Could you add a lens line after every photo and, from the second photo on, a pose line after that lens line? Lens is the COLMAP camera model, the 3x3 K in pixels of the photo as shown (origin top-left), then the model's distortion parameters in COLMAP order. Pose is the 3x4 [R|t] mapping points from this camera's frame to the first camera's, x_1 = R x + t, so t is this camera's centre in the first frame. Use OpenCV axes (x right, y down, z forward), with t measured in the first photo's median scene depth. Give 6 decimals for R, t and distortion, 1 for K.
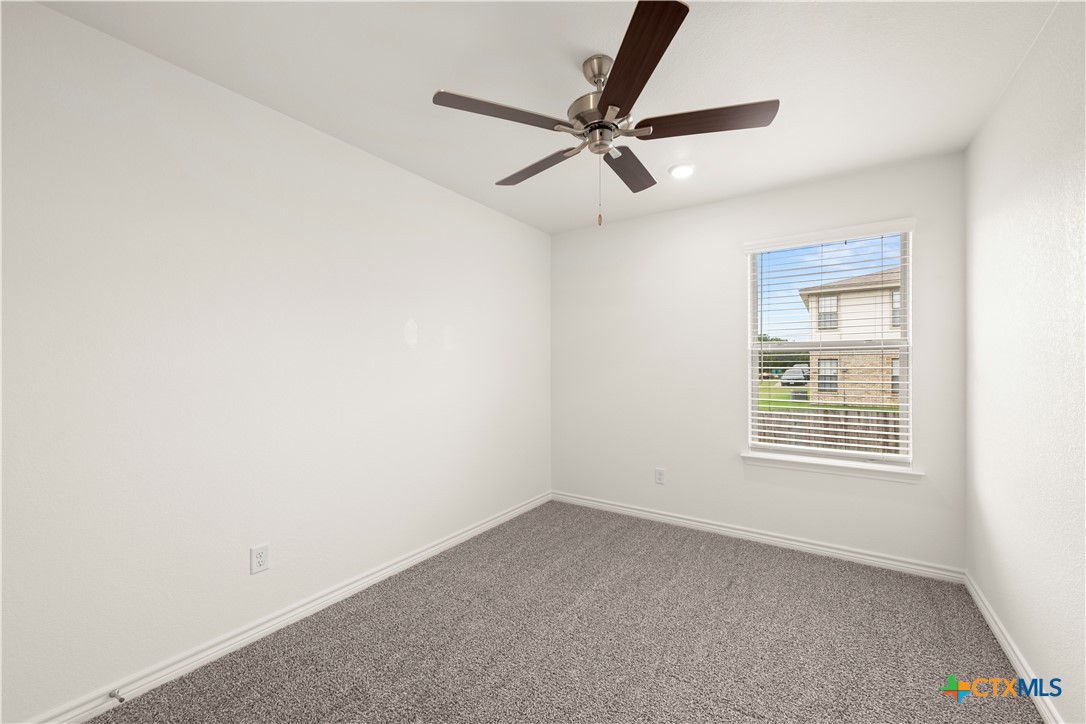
lens RADIAL K [[429.7, 0, 551.7], [0, 429.7, 364.3], [0, 0, 1]] dist [-0.000166, -0.000180]
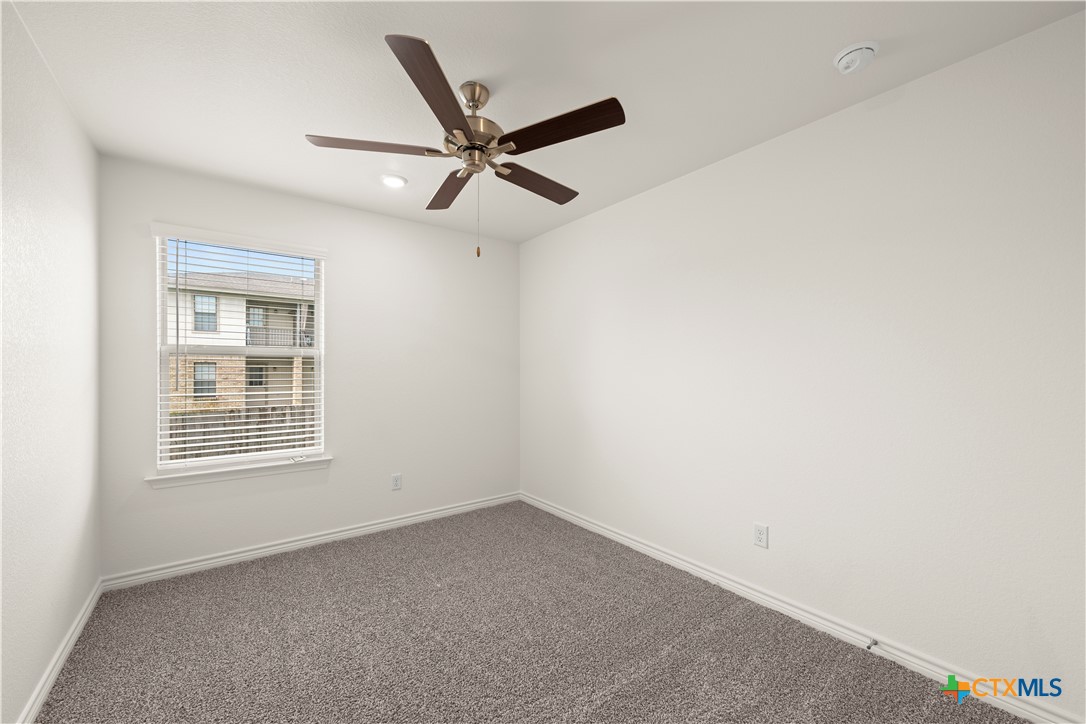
lens RADIAL K [[415.8, 0, 543.2], [0, 415.8, 373.6], [0, 0, 1]] dist [-0.001611, -0.000353]
pose [[0.313238, 0.000471, 0.949675, -0.356612], [-0.009776, 0.999948, 0.002729, 0.000717], [-0.949624, -0.010139, 0.313226, 0.236123]]
